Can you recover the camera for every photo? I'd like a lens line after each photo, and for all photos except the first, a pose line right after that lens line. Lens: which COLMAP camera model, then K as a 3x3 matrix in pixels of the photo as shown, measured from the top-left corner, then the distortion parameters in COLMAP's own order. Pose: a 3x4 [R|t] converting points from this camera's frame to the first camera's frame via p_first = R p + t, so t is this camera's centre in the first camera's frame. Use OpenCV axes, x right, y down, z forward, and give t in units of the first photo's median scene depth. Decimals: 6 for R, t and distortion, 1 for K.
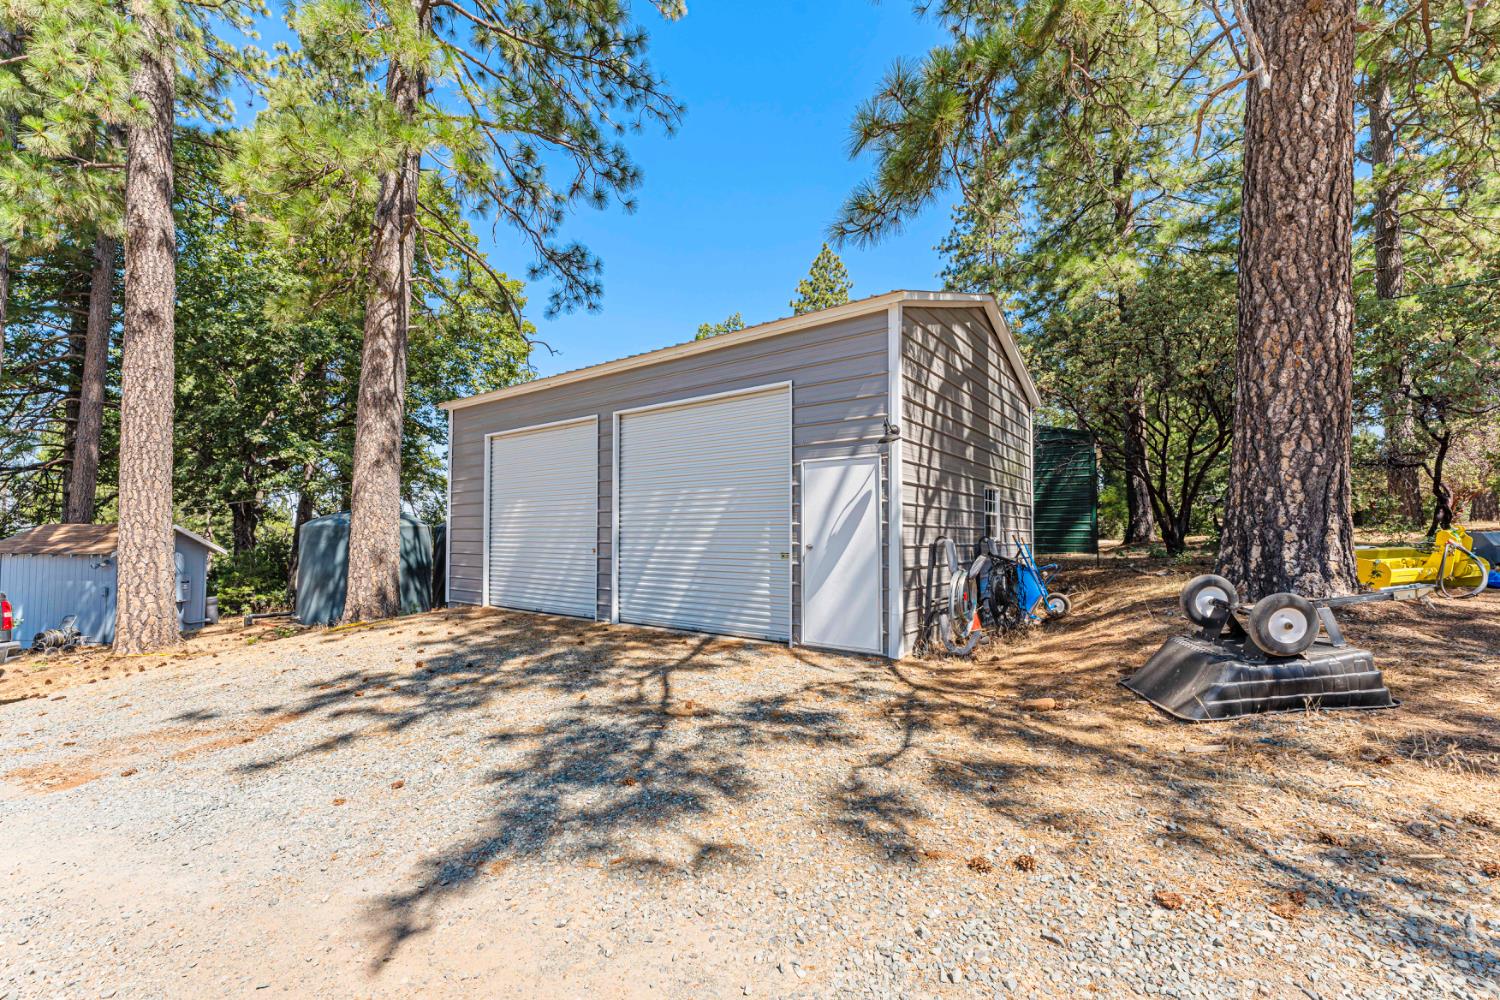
lens RADIAL K [[608.9, 0, 753.1], [0, 608.9, 508.0], [0, 0, 1]] dist [-0.002789, -0.000347]
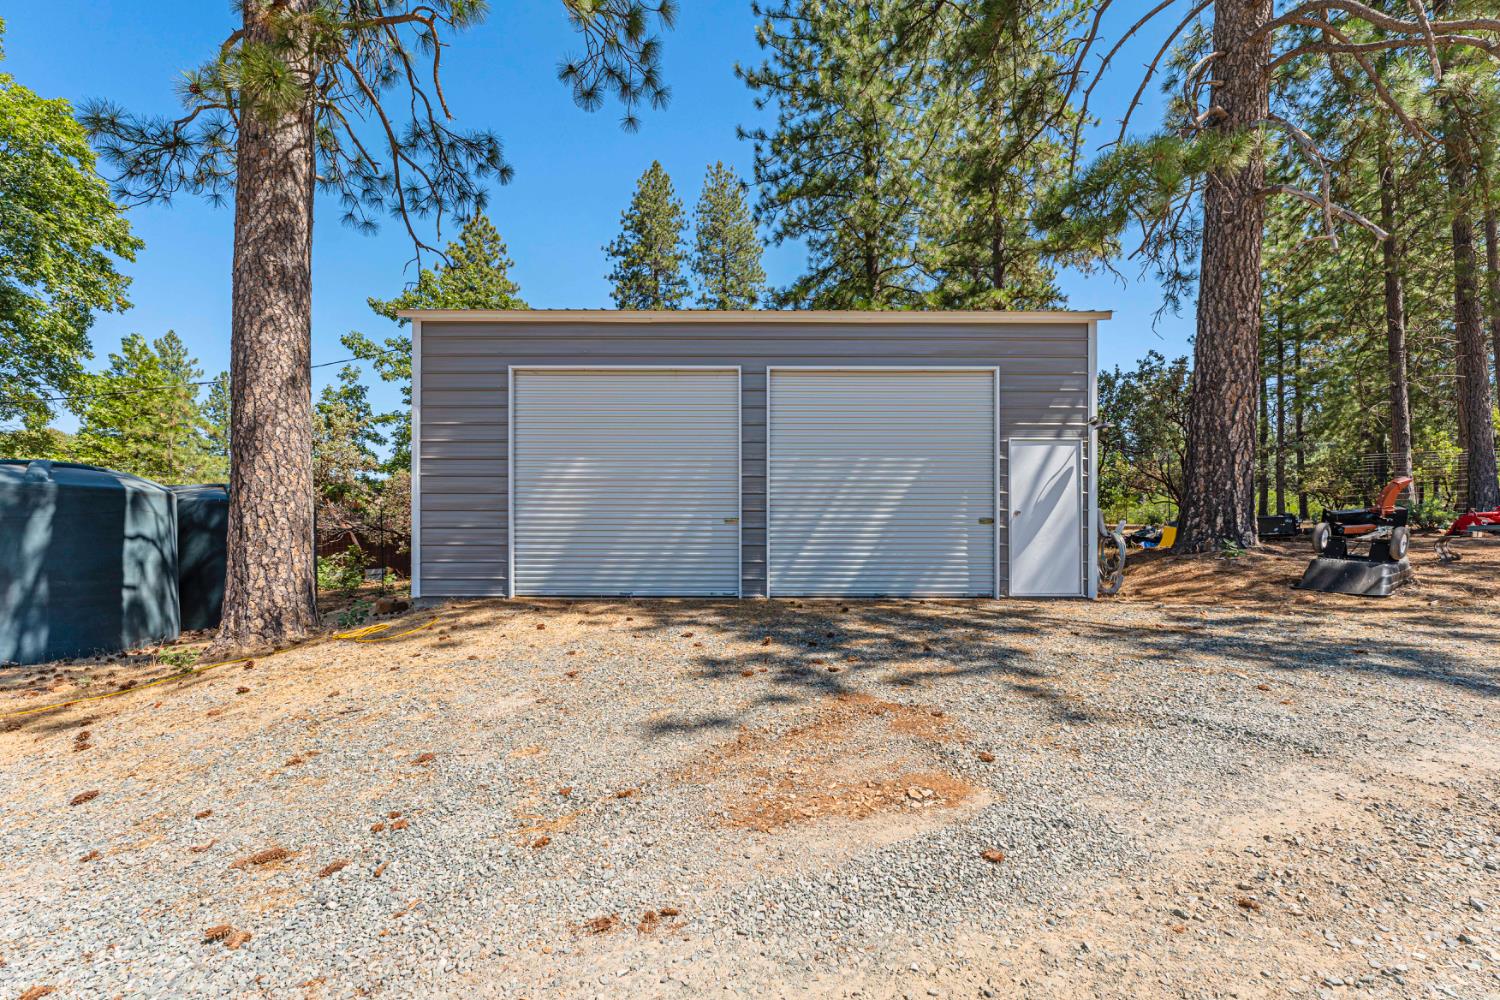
lens RADIAL K [[608.9, 0, 785.5], [0, 608.9, 534.6], [0, 0, 1]] dist [-0.002789, -0.000347]
pose [[0.805669, 0.007093, 0.592323, -0.970675], [-0.026643, 0.999350, 0.024272, 0.090915], [-0.591766, -0.035337, 0.805335, 0.324662]]
